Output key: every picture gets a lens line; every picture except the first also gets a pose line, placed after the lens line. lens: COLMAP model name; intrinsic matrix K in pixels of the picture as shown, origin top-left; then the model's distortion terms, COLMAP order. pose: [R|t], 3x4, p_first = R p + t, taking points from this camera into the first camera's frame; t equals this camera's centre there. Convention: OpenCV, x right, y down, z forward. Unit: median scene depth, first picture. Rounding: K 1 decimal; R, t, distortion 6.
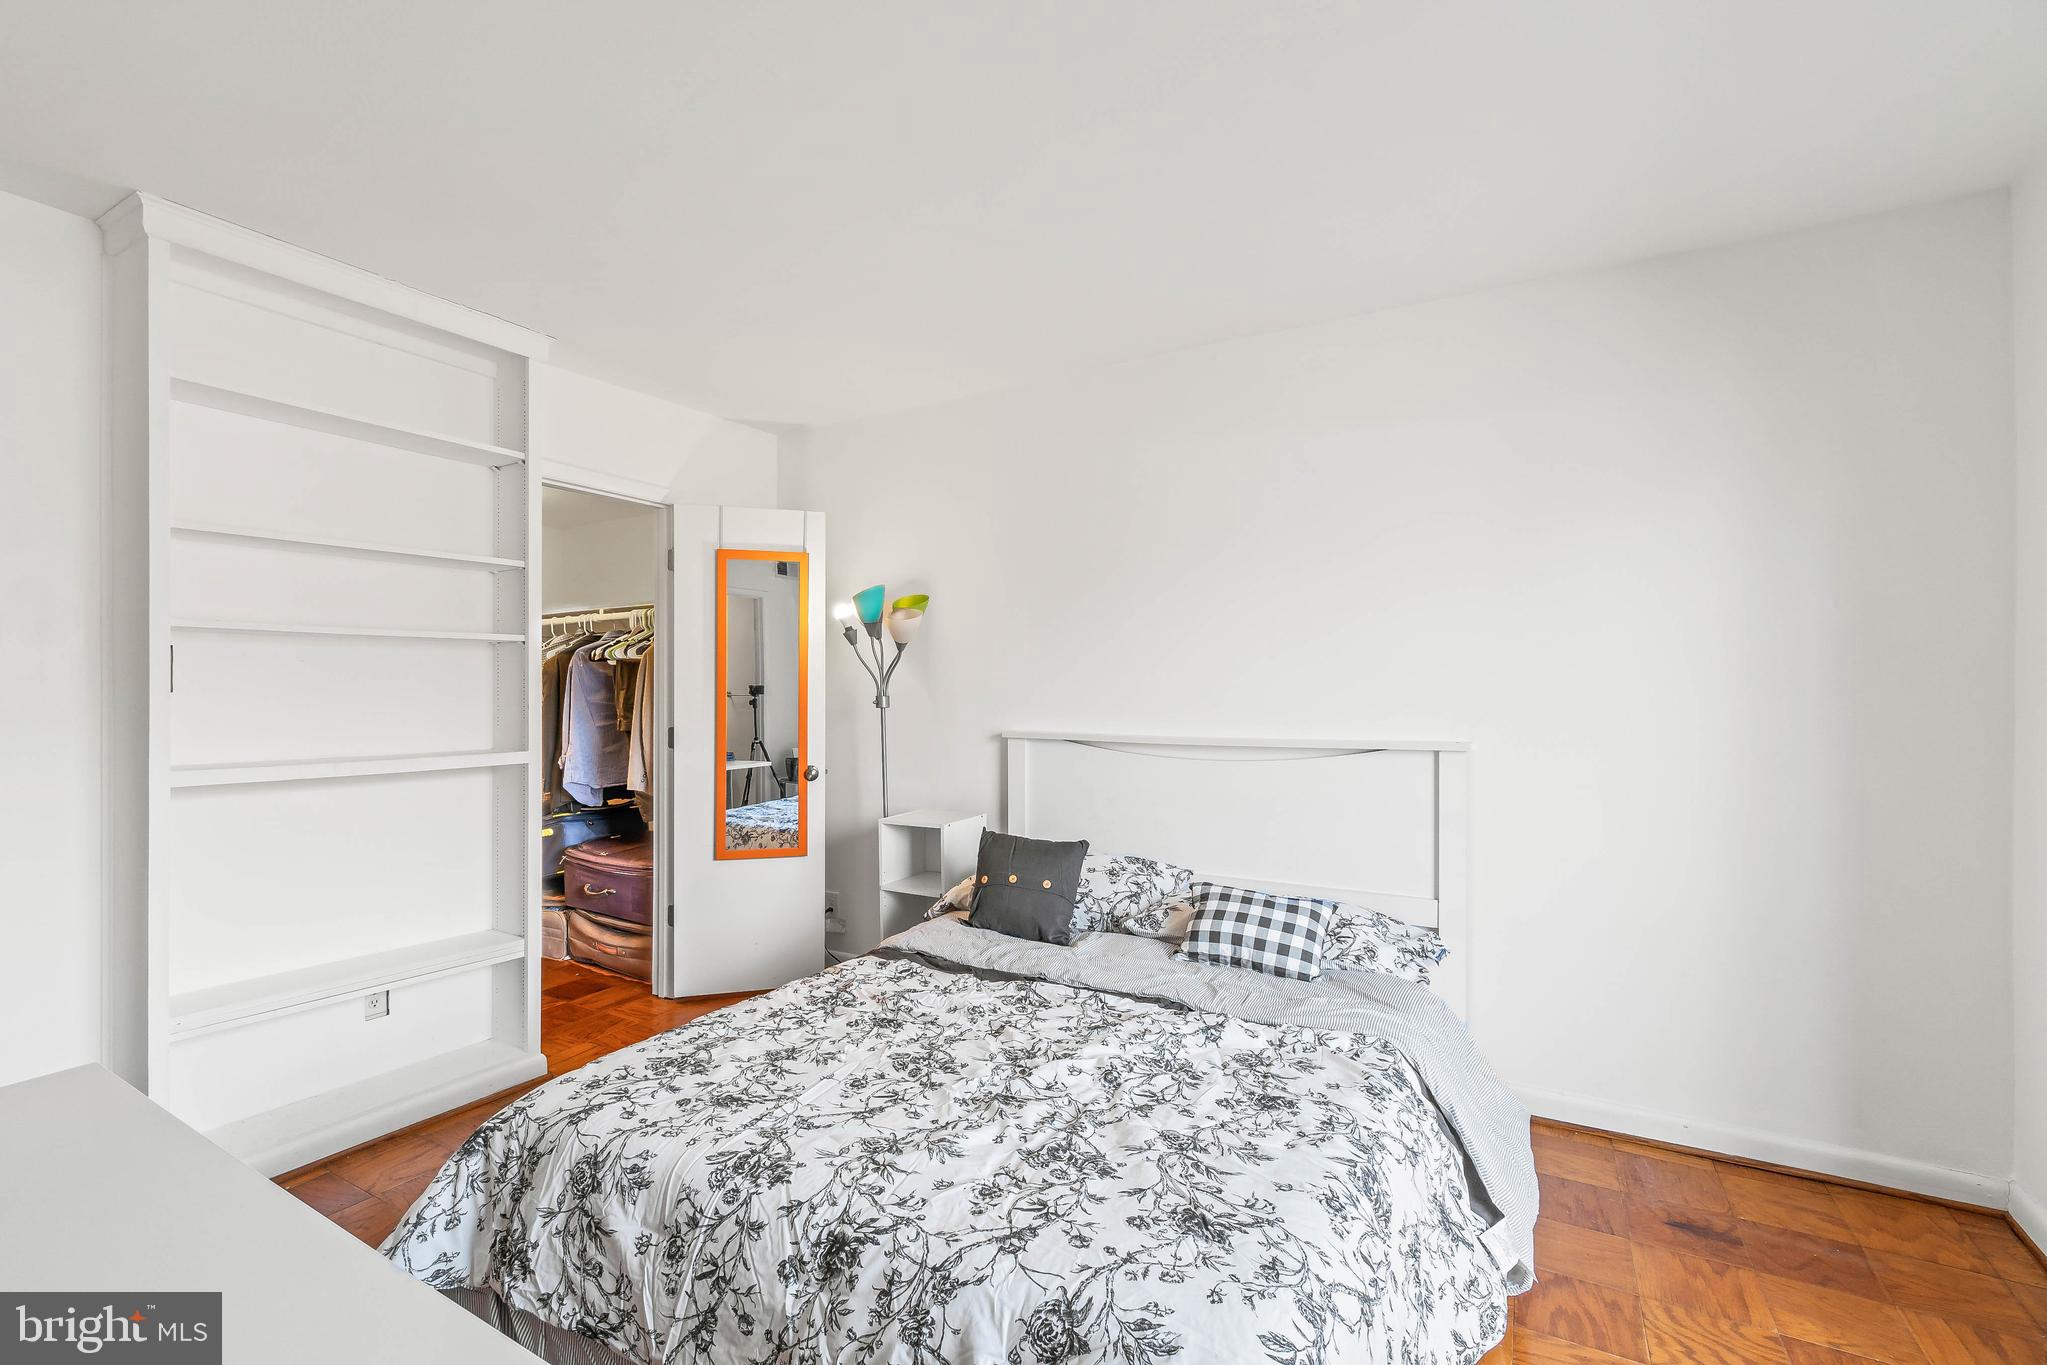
lens RADIAL K [[884.4, 0, 1018.8], [0, 884.4, 693.7], [0, 0, 1]] dist [-0.001243, 0.000094]
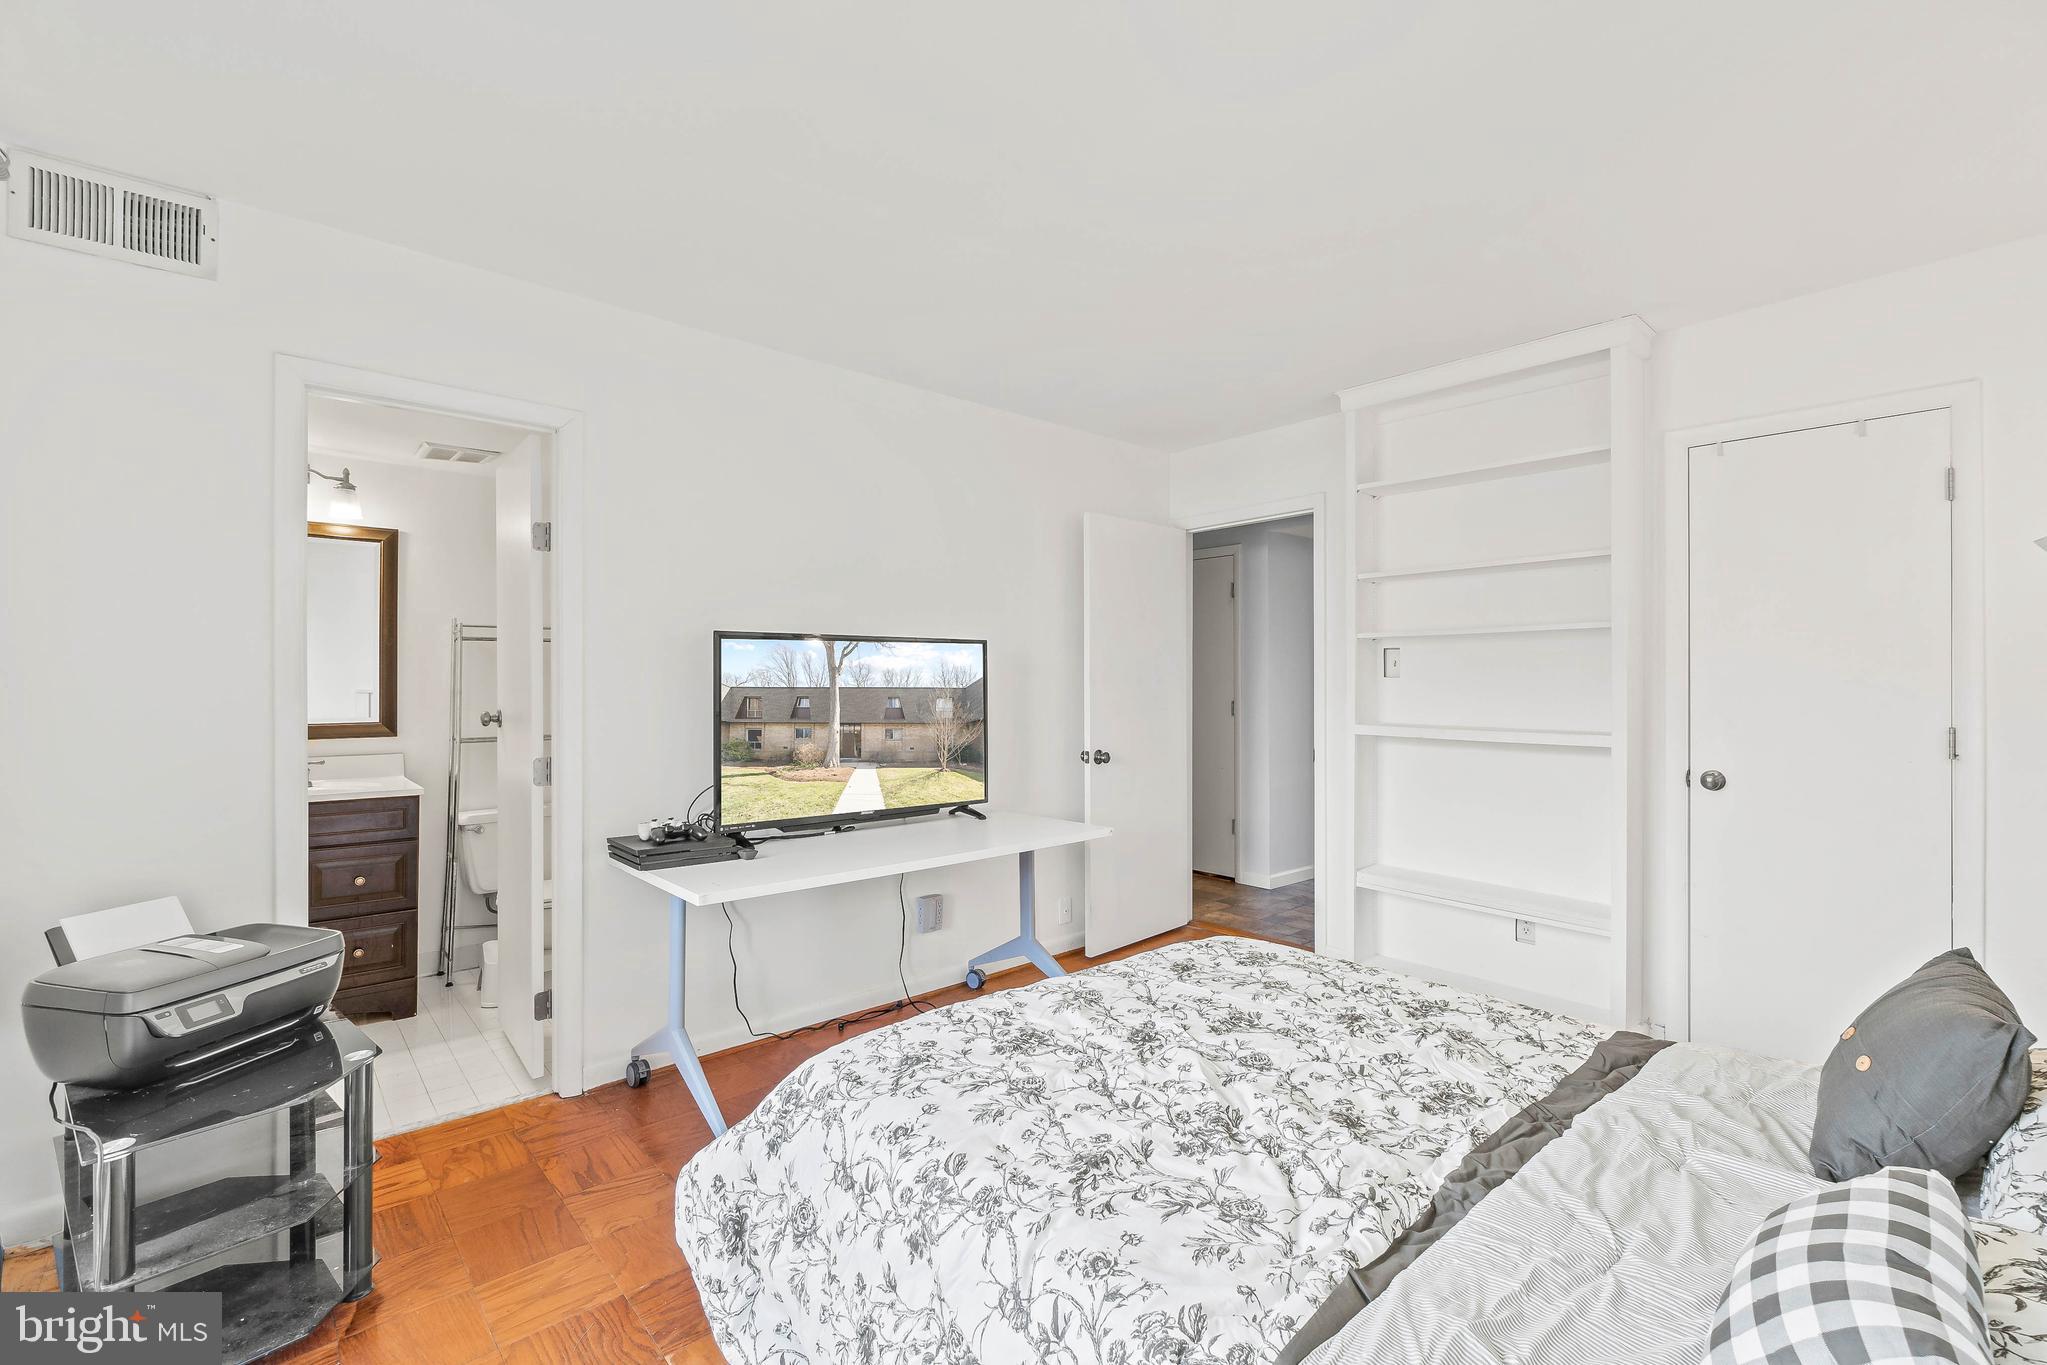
lens RADIAL K [[891.4, 0, 1016.7], [0, 891.4, 680.9], [0, 0, 1]] dist [-0.000931, 0.000896]
pose [[-0.312825, 0.000502, -0.949811, 0.910384], [0.001735, 0.999998, -0.000043, 0.001975], [0.949809, -0.001662, -0.312826, 0.982020]]
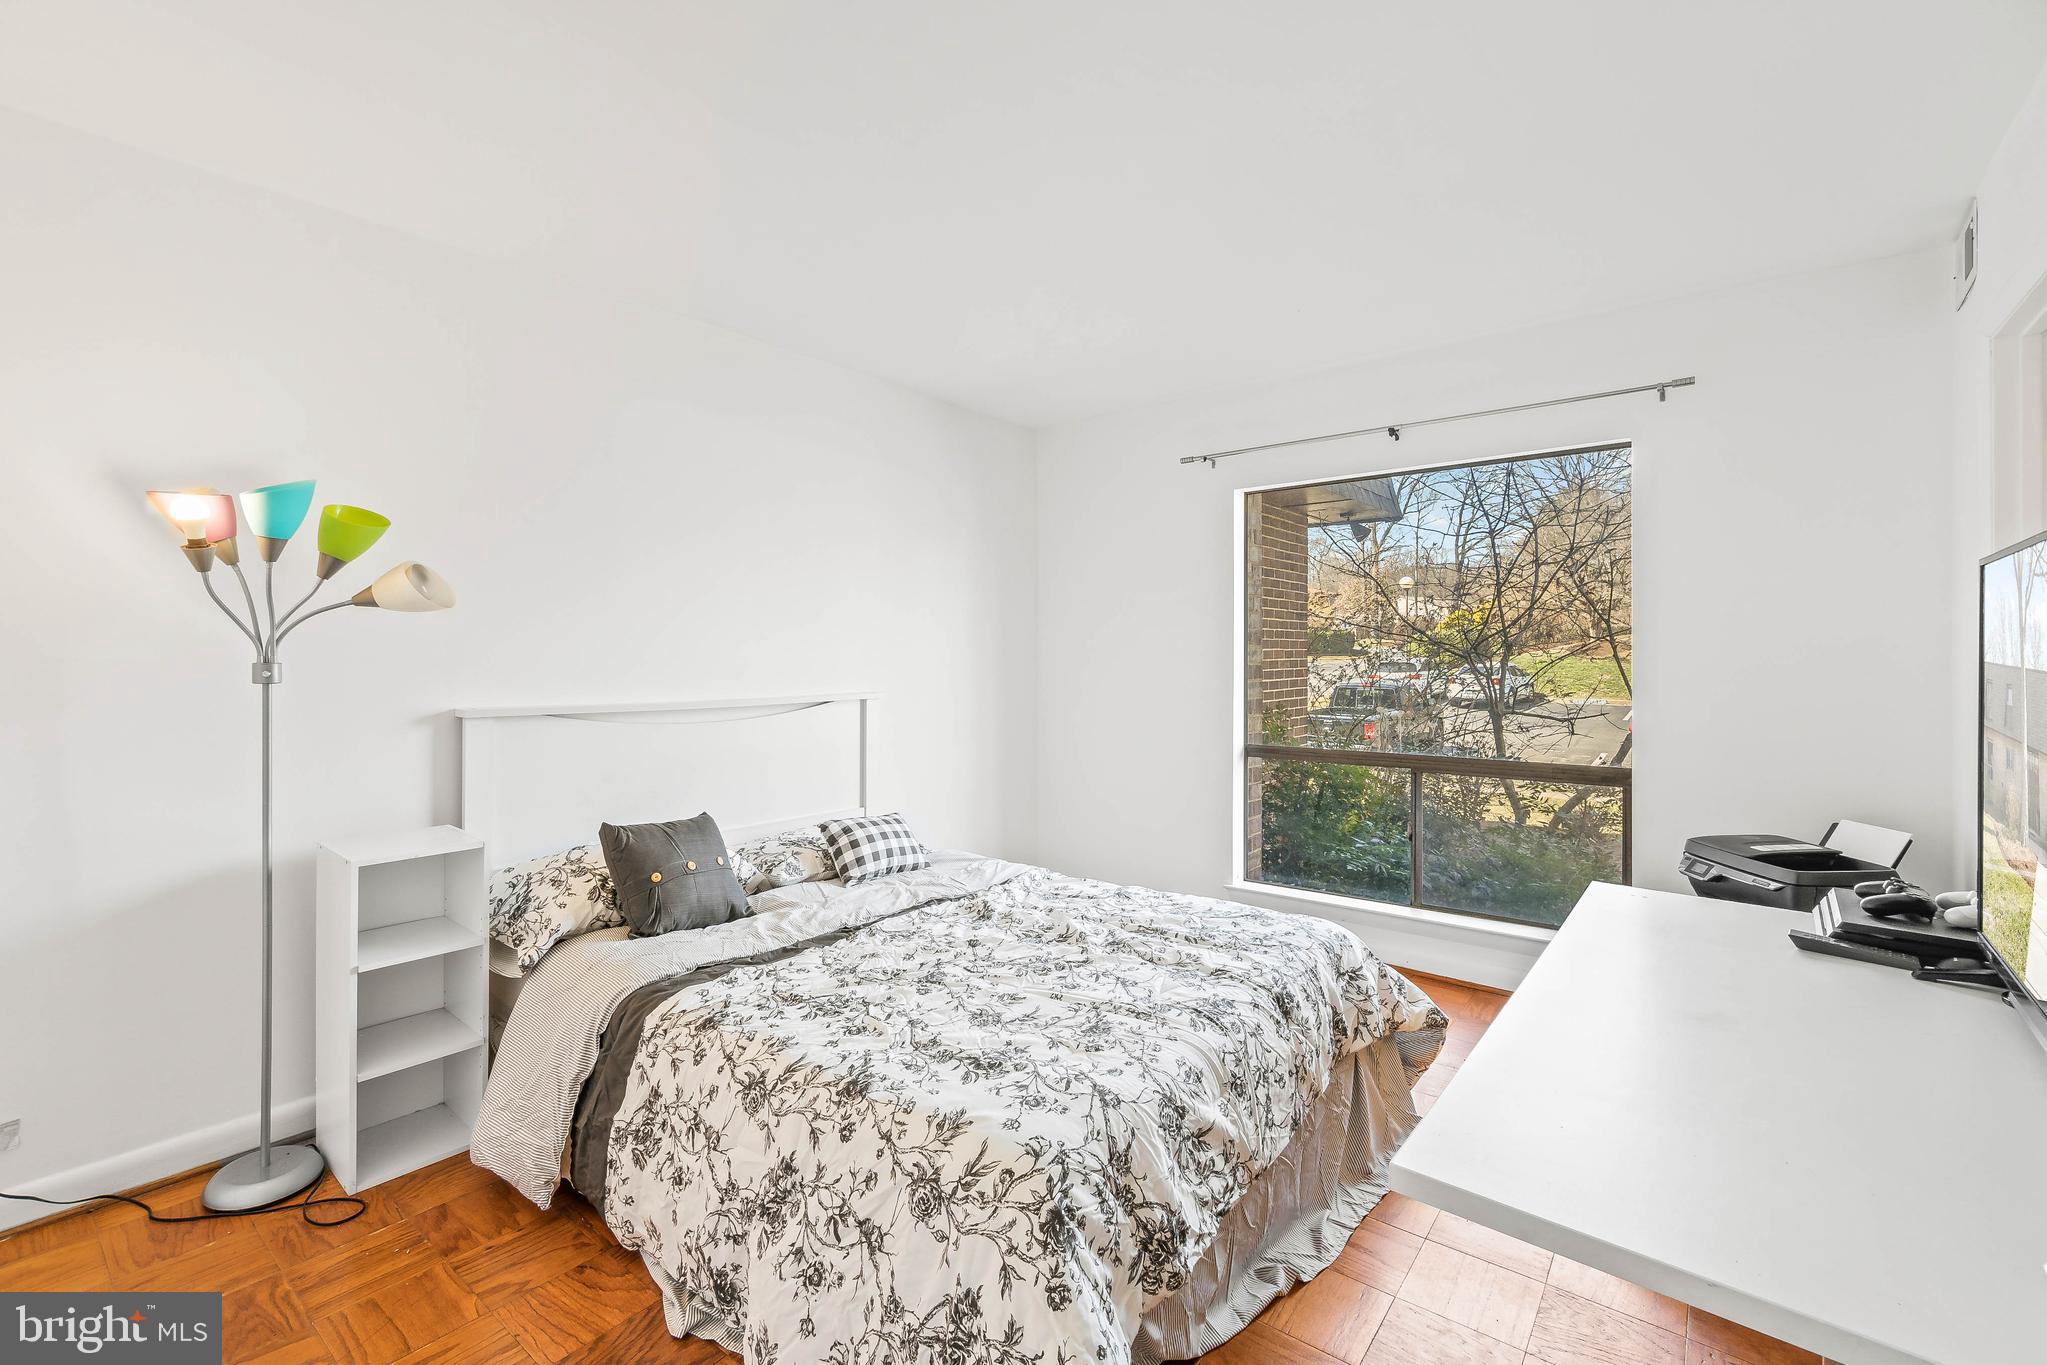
lens RADIAL K [[846.7, 0, 1013.3], [0, 846.7, 663.6], [0, 0, 1]] dist [0.000021, 0.000029]
pose [[0.182025, -0.004374, 0.983284, -1.136826], [-0.001130, 0.999989, 0.004657, 0.000252], [-0.983293, -0.001959, 0.182018, 0.750289]]
